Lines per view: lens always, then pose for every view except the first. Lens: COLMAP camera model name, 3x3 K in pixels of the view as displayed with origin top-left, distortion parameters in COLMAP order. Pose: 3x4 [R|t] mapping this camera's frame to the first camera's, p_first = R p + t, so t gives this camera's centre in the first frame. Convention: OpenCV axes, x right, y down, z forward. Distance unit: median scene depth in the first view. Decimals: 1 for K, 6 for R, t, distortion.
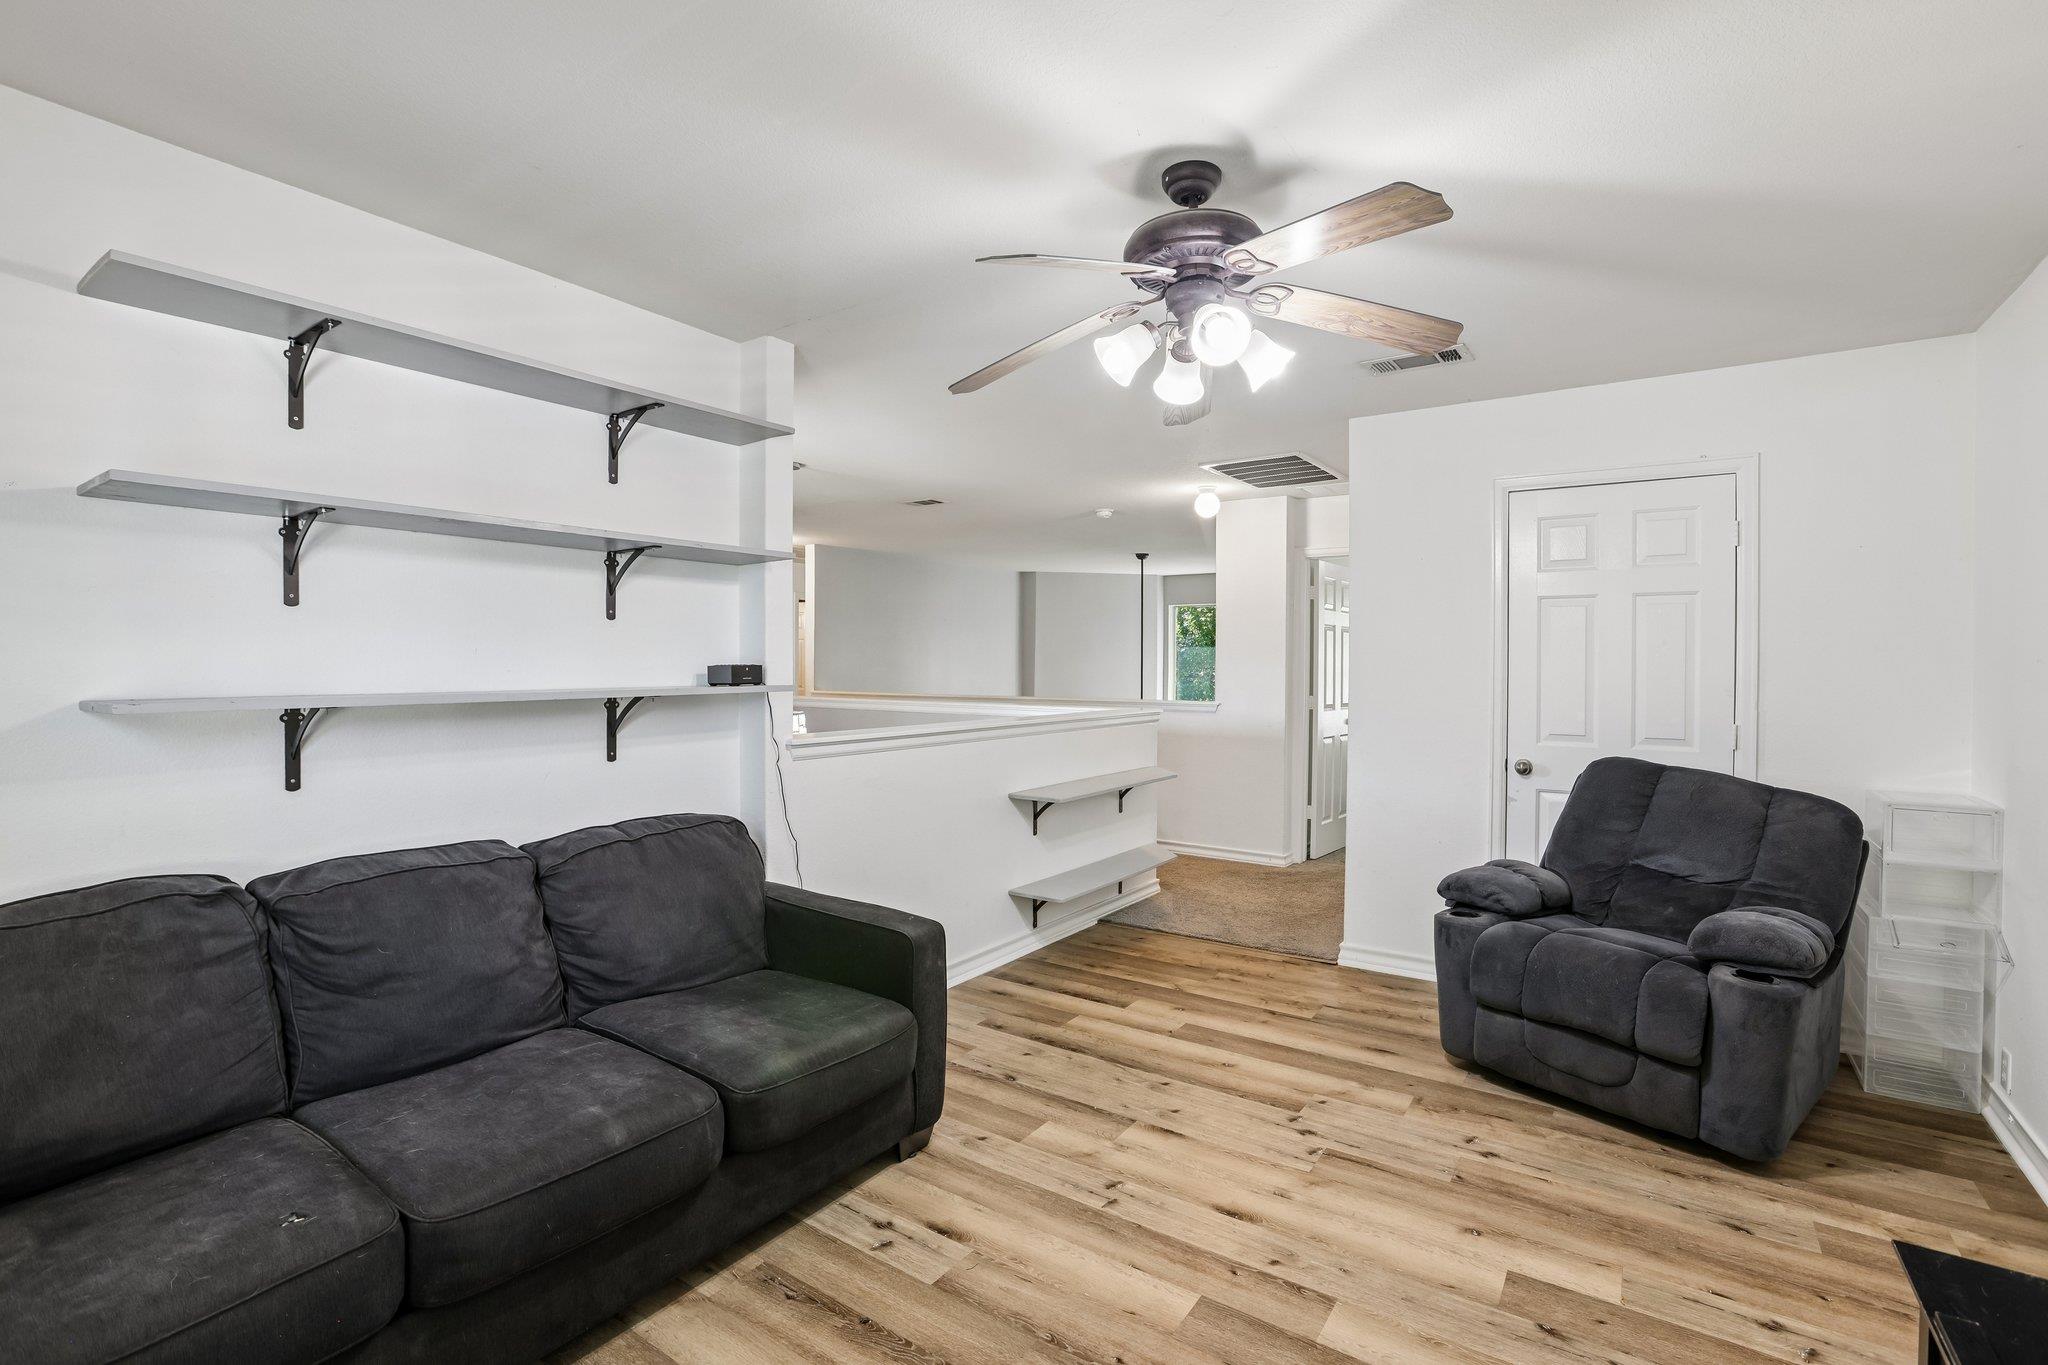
lens RADIAL K [[919.0, 0, 1018.7], [0, 919.0, 663.0], [0, 0, 1]] dist [-0.009452, -0.000151]
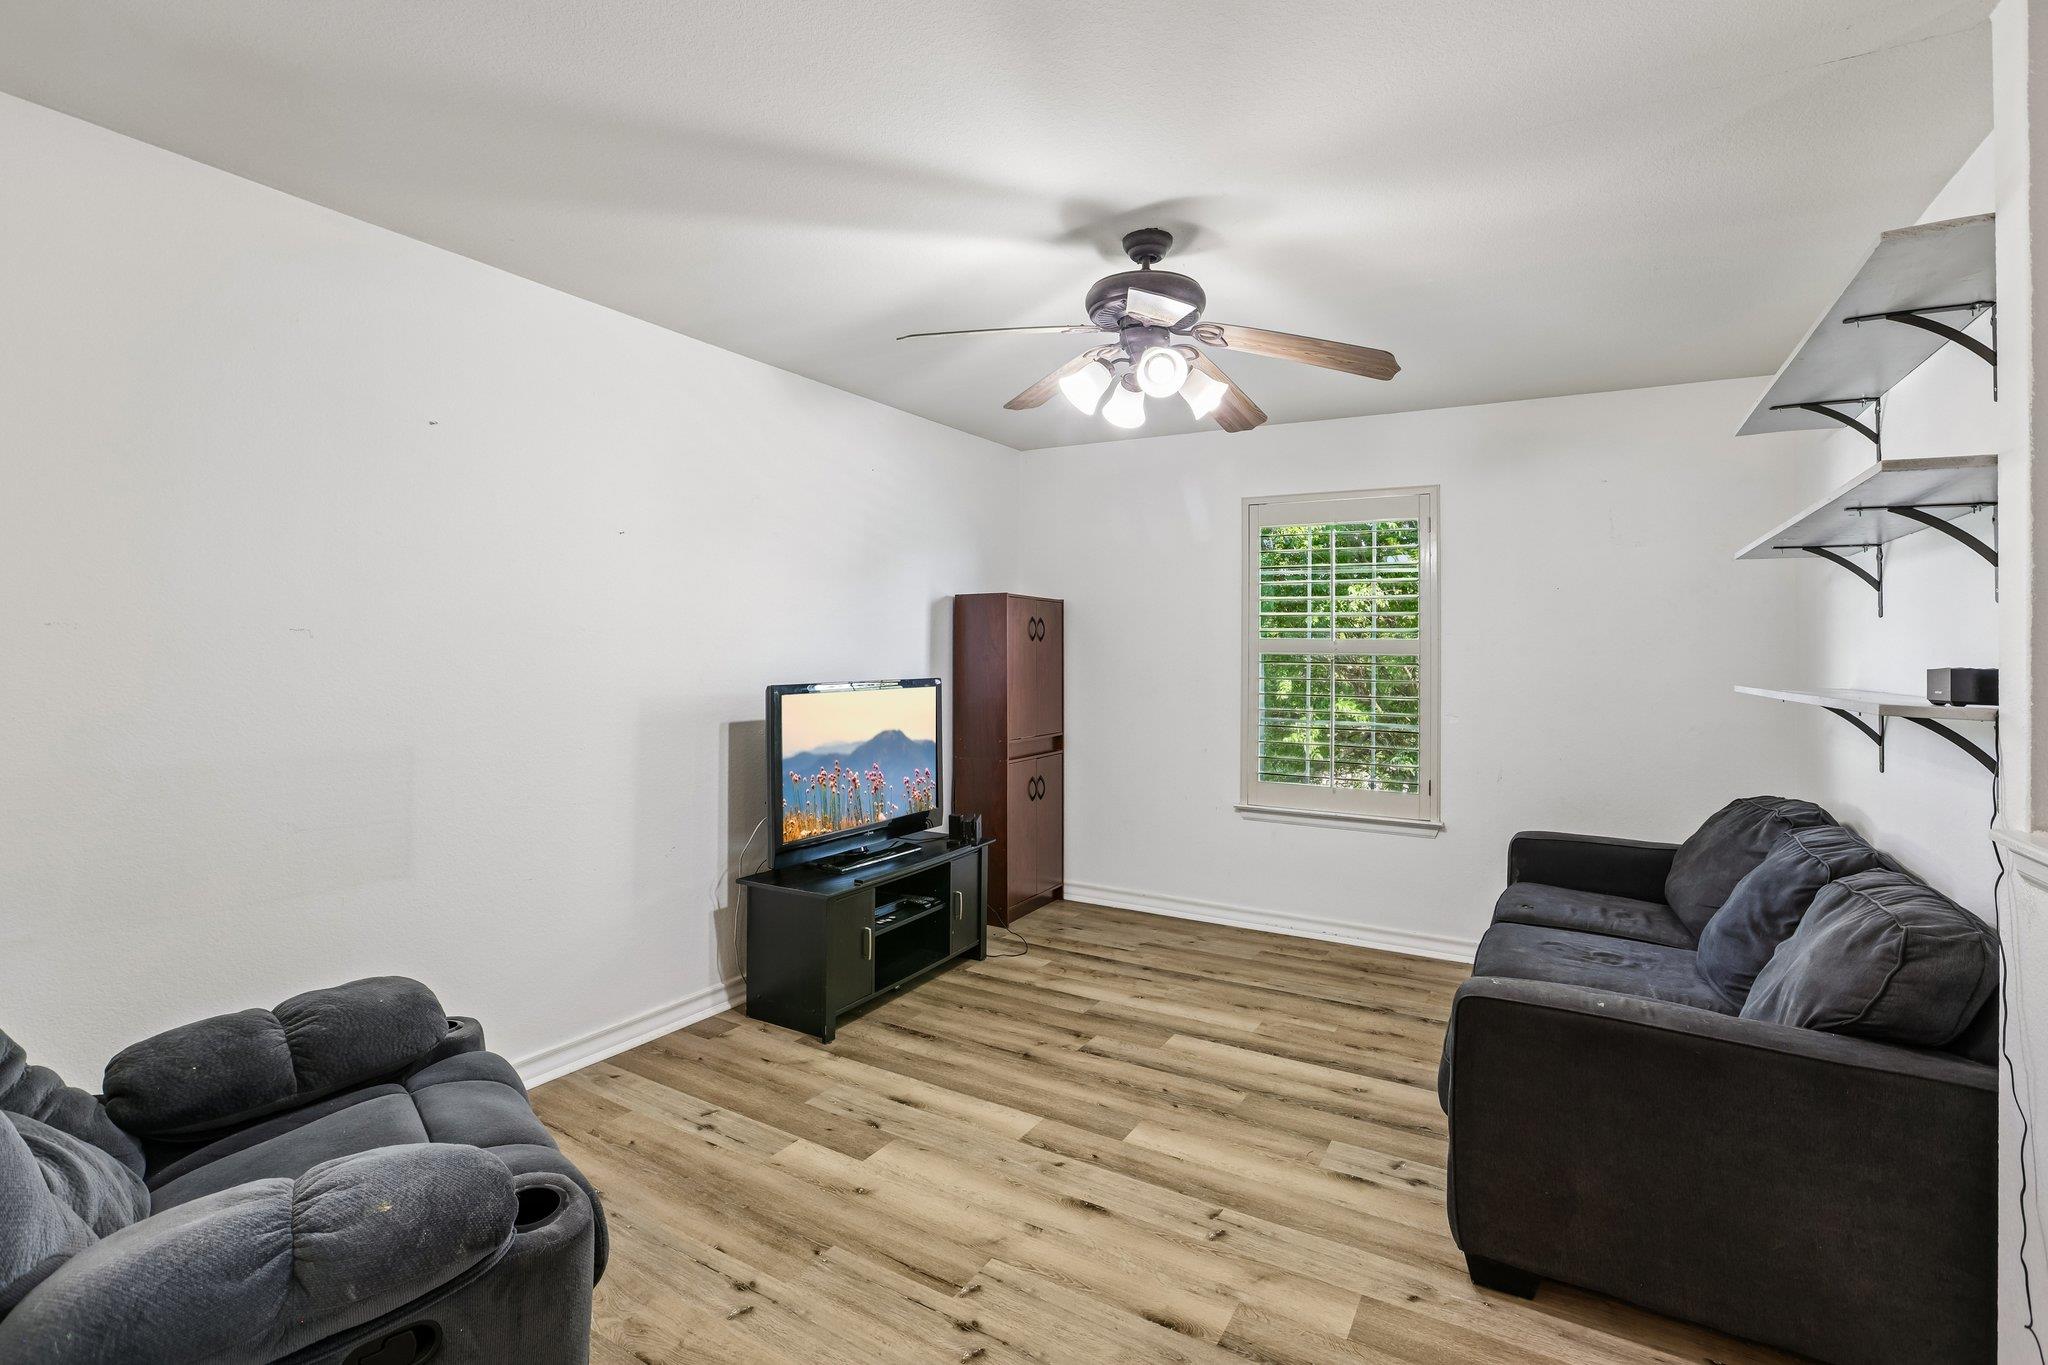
lens RADIAL K [[919.0, 0, 1028.7], [0, 919.0, 660.9], [0, 0, 1]] dist [-0.009452, -0.000151]
pose [[-0.996070, -0.019395, -0.086425, 0.398069], [-0.020191, 0.999761, 0.008350, 0.009459], [0.086242, 0.010062, -0.996223, 1.980724]]
